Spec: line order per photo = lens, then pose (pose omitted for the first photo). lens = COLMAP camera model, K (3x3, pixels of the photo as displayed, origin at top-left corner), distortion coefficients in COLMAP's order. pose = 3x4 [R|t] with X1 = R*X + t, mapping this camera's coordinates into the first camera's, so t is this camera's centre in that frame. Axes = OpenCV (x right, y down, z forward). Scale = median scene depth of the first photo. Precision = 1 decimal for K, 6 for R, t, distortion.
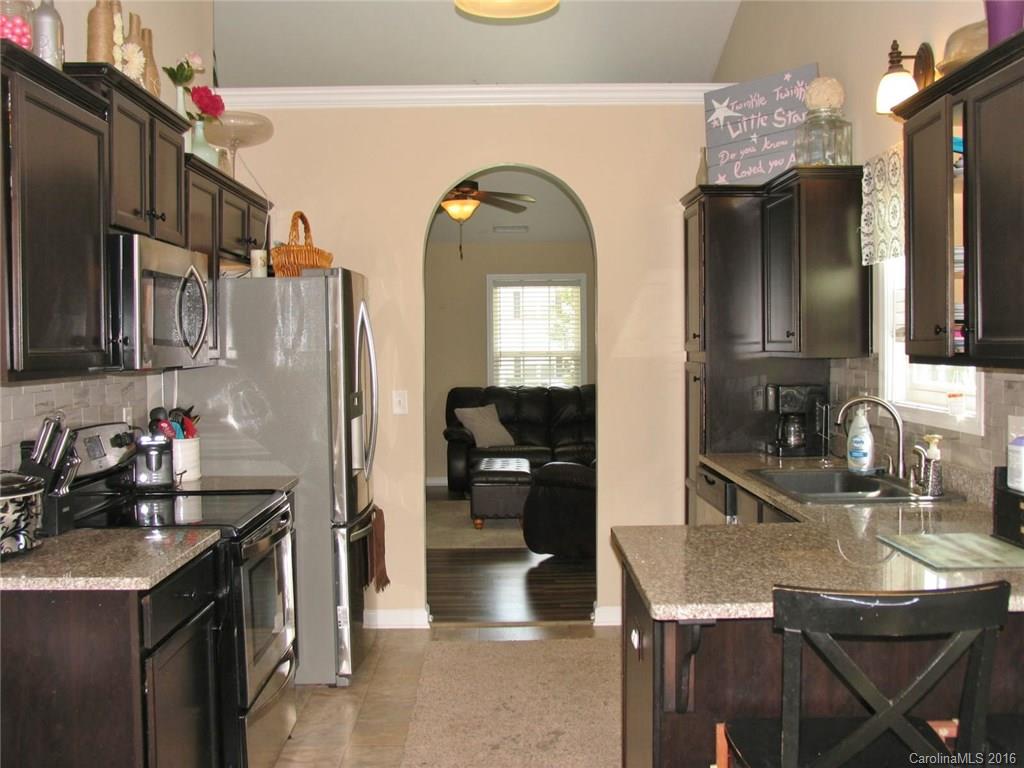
lens RADIAL K [[1014.3, 0, 514.9], [0, 1014.3, 387.5], [0, 0, 1]] dist [-0.088561, 0.000000]
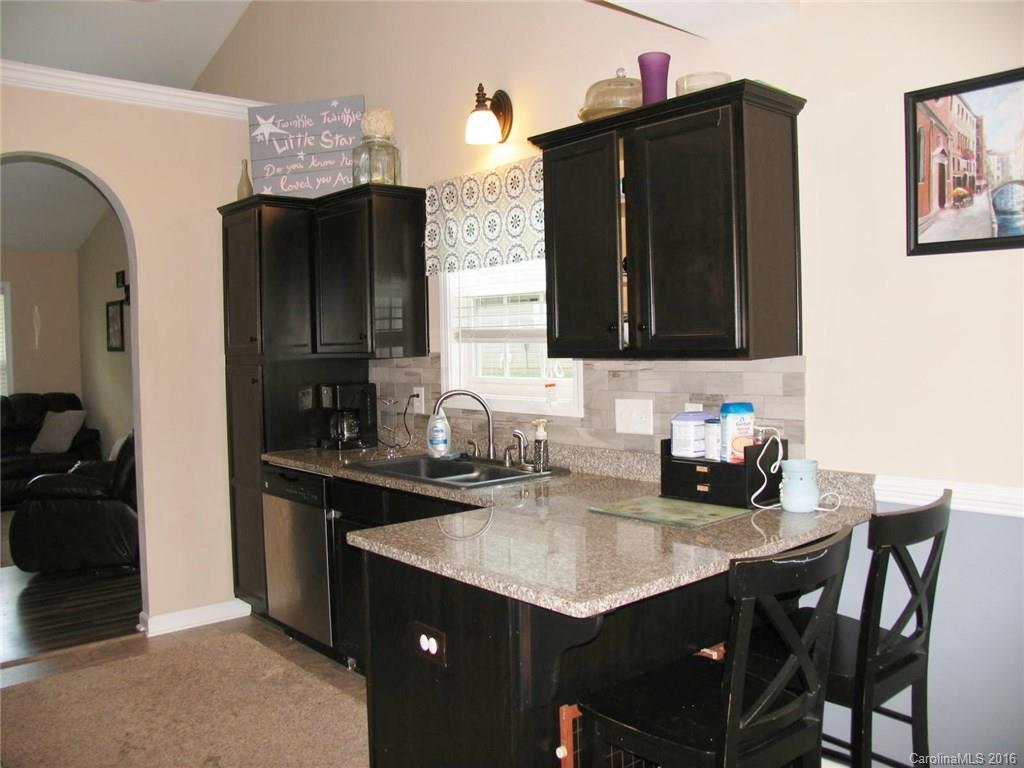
lens RADIAL K [[861.9, 0, 511.9], [0, 861.9, 373.2], [0, 0, 1]] dist [-0.166909, 0.130767]
pose [[0.760772, -0.025627, 0.648513, -0.203847], [0.037472, 0.999288, -0.004469, -0.002679], [-0.647936, 0.027701, 0.761191, 0.188513]]
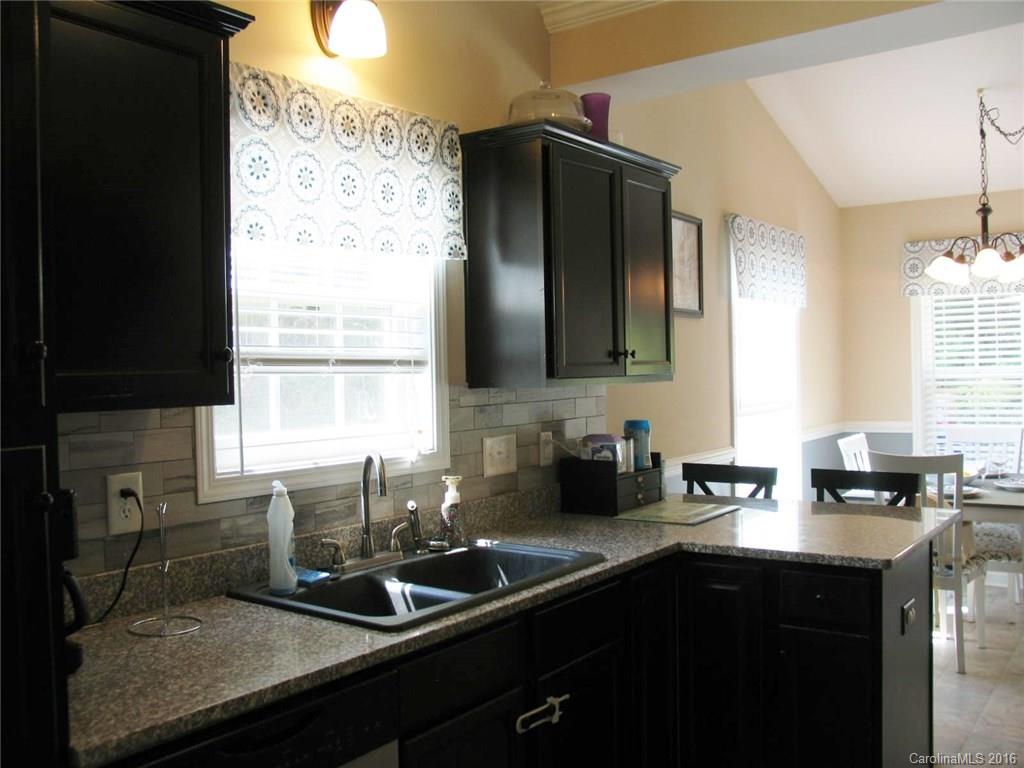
lens RADIAL K [[929.0, 0, 508.6], [0, 929.0, 383.6], [0, 0, 1]] dist [-0.083227, 0.000000]
pose [[-0.787912, 0.021872, 0.615400, -0.092866], [0.058668, 0.997489, 0.039662, -0.047073], [-0.612987, 0.067354, -0.787217, 1.227327]]
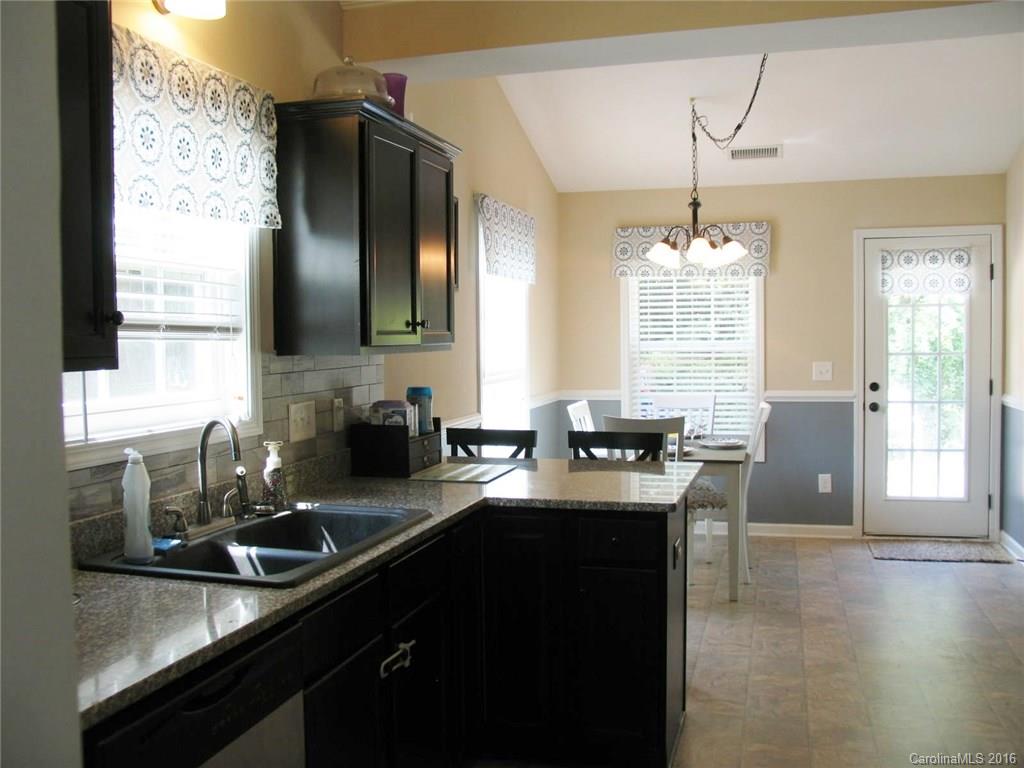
lens RADIAL K [[929.0, 0, 511.6], [0, 929.0, 380.8], [0, 0, 1]] dist [-0.083227, 0.000000]
pose [[-0.952426, 0.004883, 0.304730, -0.025844], [0.032302, 0.995857, 0.085002, -0.052380], [-0.303053, 0.090801, -0.948638, 1.308911]]
